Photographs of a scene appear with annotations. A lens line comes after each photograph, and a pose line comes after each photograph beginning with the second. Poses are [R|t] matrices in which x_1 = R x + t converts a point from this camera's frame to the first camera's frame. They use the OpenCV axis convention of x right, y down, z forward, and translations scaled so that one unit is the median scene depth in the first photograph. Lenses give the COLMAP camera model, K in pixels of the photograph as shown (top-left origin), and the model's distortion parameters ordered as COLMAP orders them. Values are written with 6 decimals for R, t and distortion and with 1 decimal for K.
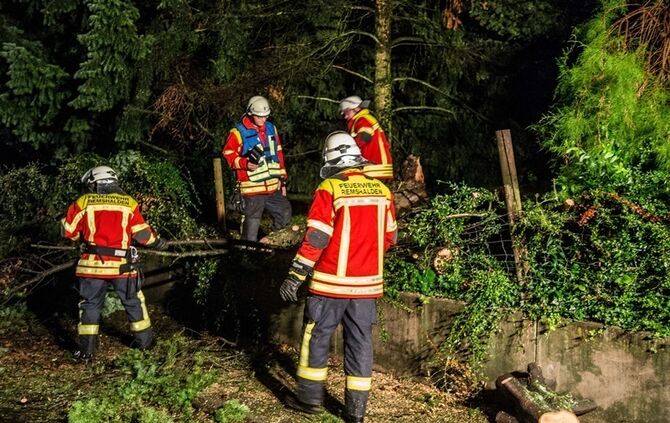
lens RADIAL K [[748.8, 0, 336.5], [0, 748.8, 224.4], [0, 0, 1]] dist [0.138204, 0.036080]
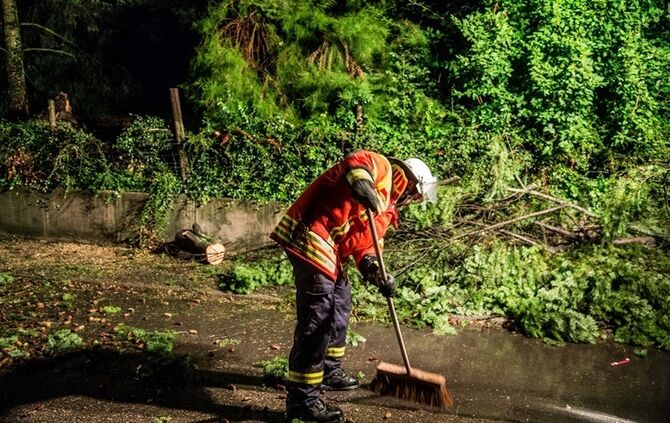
lens RADIAL K [[635.4, 0, 335.2], [0, 635.4, 220.6], [0, 0, 1]] dist [0.002311, 0.161992]
pose [[0.811351, -0.076624, 0.579516, -0.318877], [0.006533, 0.992498, 0.122083, -0.003820], [-0.584523, -0.095266, 0.805765, -0.371762]]
